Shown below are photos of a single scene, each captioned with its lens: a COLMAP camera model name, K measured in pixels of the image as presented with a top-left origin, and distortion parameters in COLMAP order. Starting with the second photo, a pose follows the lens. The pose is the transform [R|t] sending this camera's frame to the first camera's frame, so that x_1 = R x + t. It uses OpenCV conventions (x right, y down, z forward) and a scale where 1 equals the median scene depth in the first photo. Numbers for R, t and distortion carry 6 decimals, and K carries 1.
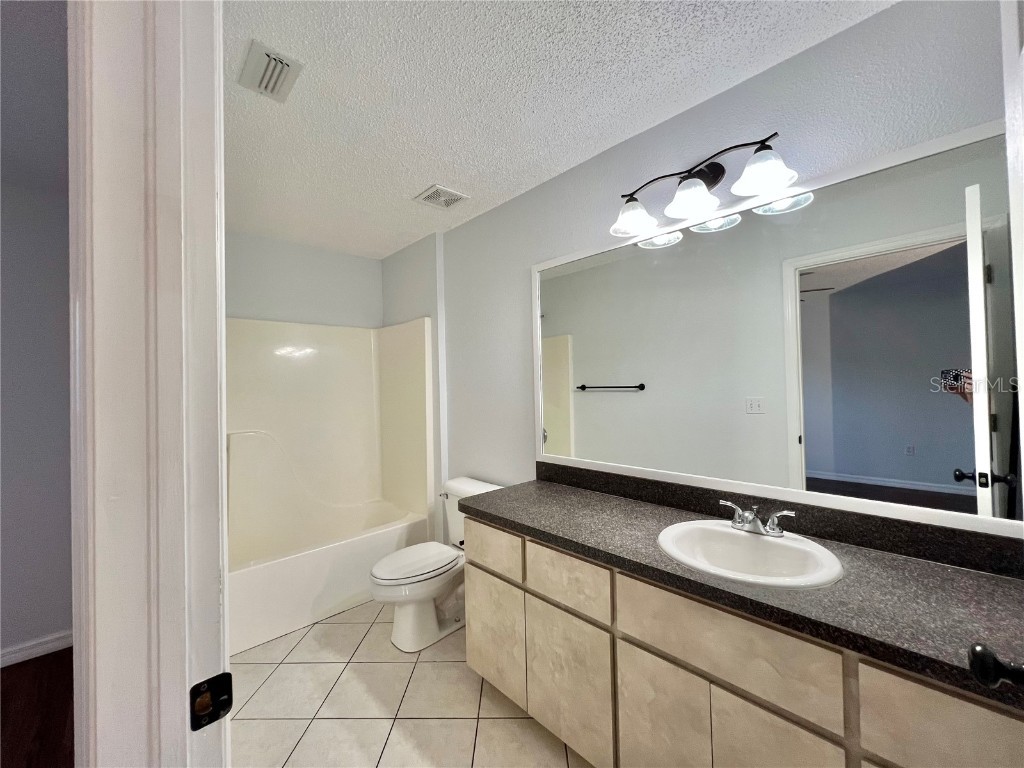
lens RADIAL K [[407.9, 0, 510.0], [0, 407.9, 380.1], [0, 0, 1]] dist [-0.002100, -0.000017]
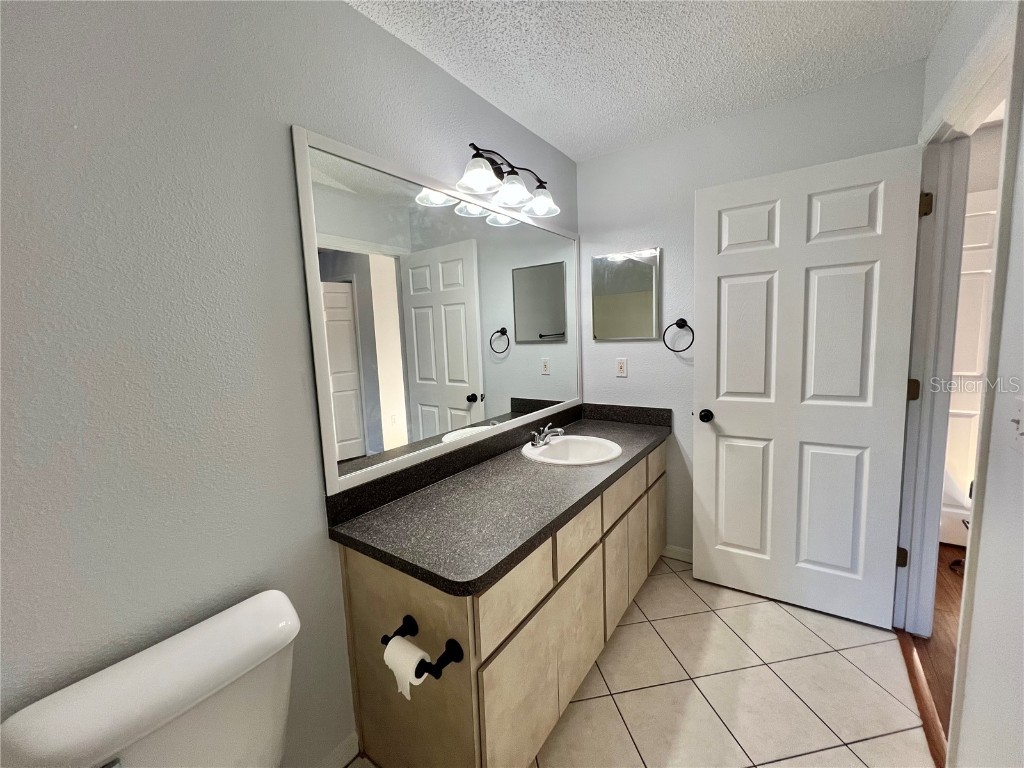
lens RADIAL K [[407.9, 0, 510.0], [0, 407.9, 380.1], [0, 0, 1]] dist [-0.002100, -0.000017]
pose [[-0.192903, -0.078384, 0.978082, -0.785483], [0.036534, 0.995539, 0.086988, -0.001832], [-0.980538, 0.052513, -0.189179, 1.294755]]
